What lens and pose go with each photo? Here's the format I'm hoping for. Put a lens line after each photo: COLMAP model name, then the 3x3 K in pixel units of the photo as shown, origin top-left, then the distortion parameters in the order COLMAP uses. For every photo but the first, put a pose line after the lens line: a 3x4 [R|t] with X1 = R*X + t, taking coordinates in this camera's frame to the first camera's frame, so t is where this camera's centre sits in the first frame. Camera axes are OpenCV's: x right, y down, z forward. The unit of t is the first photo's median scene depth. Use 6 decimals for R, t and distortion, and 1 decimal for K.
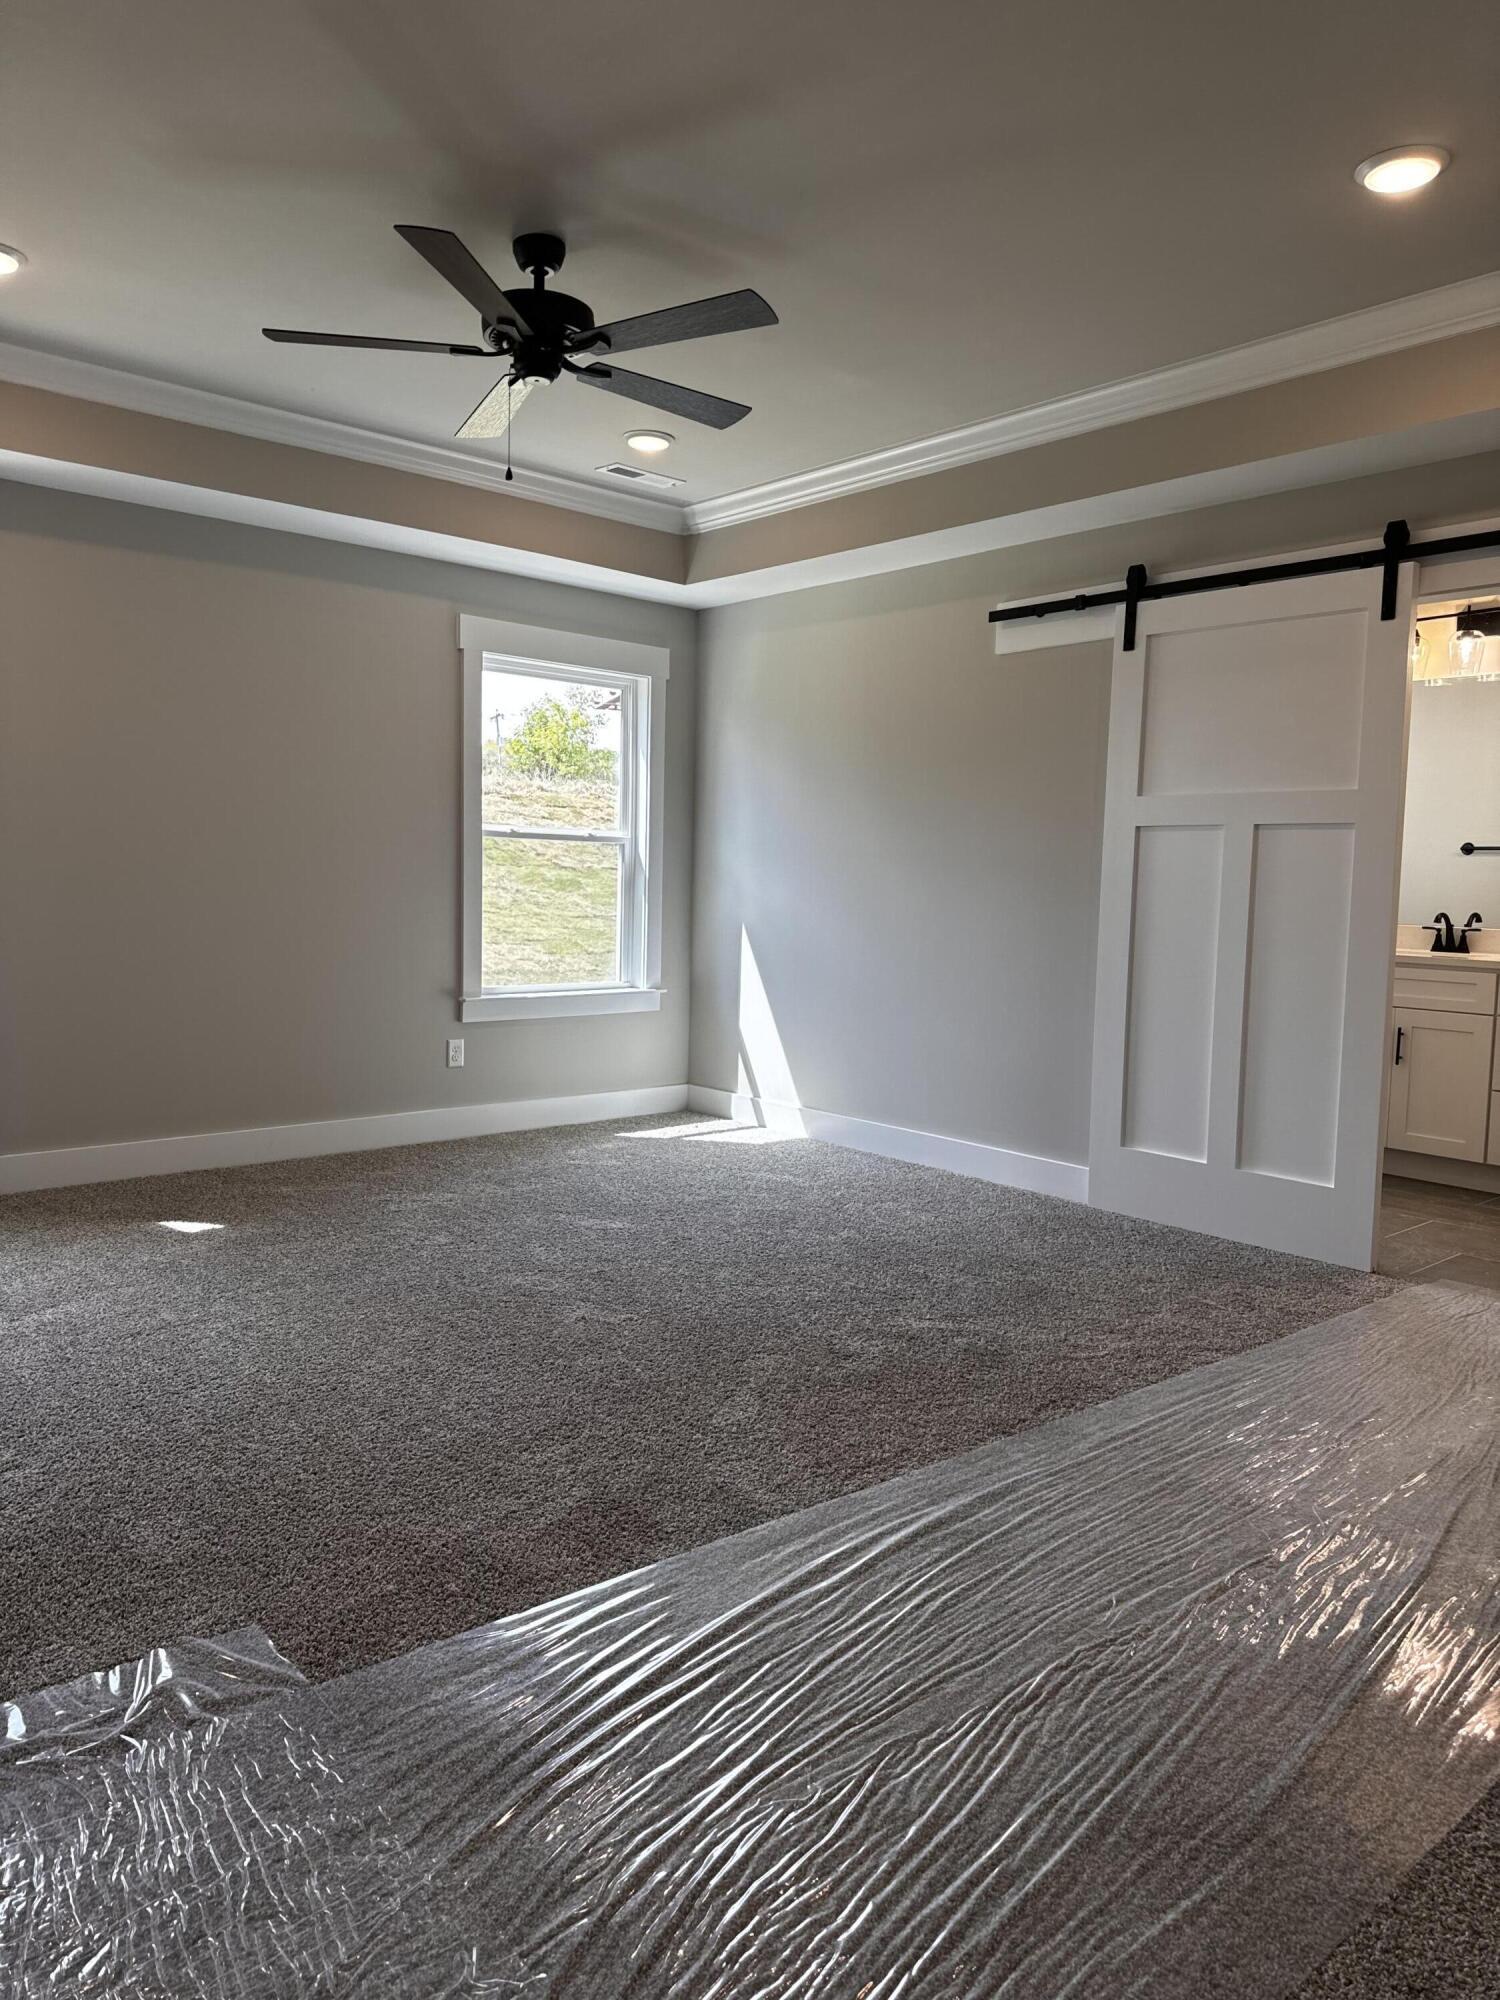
lens RADIAL K [[1407.3, 0, 750.0], [0, 1407.3, 1000.0], [0, 0, 1]] dist [0.003255, 0.002125]
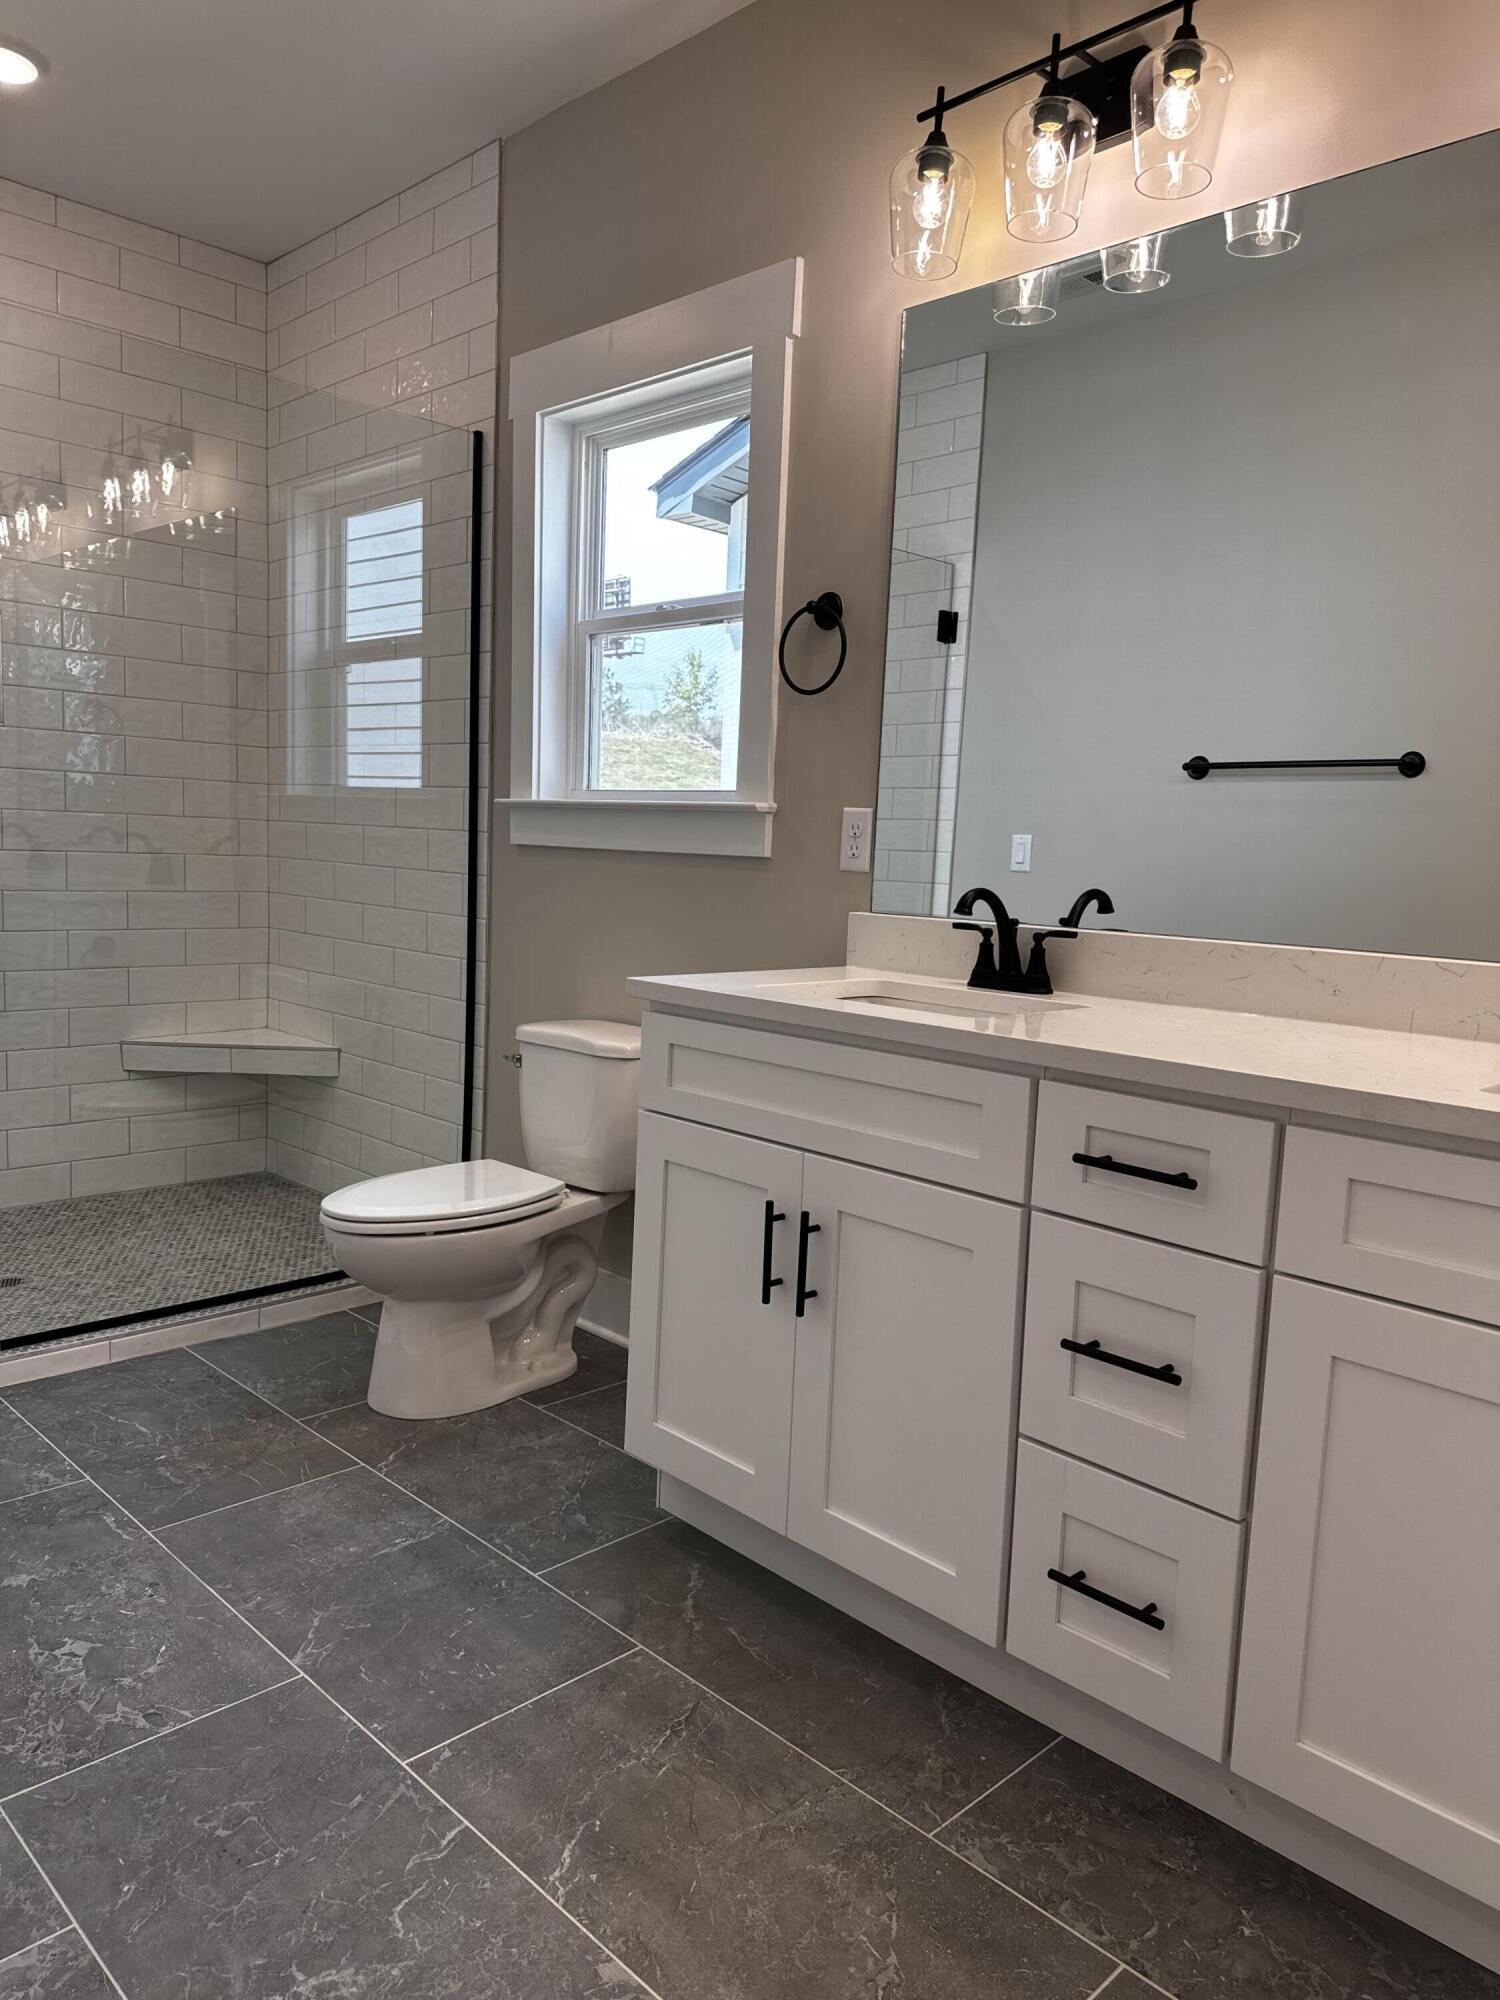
lens RADIAL K [[1407.3, 0, 750.0], [0, 1407.3, 1000.0], [0, 0, 1]] dist [0.003255, 0.002125]
pose [[0.998200, 0.014936, 0.058087, 0.401282], [-0.016566, 0.999480, 0.027677, -0.040205], [-0.057644, -0.028589, 0.997928, 0.613089]]
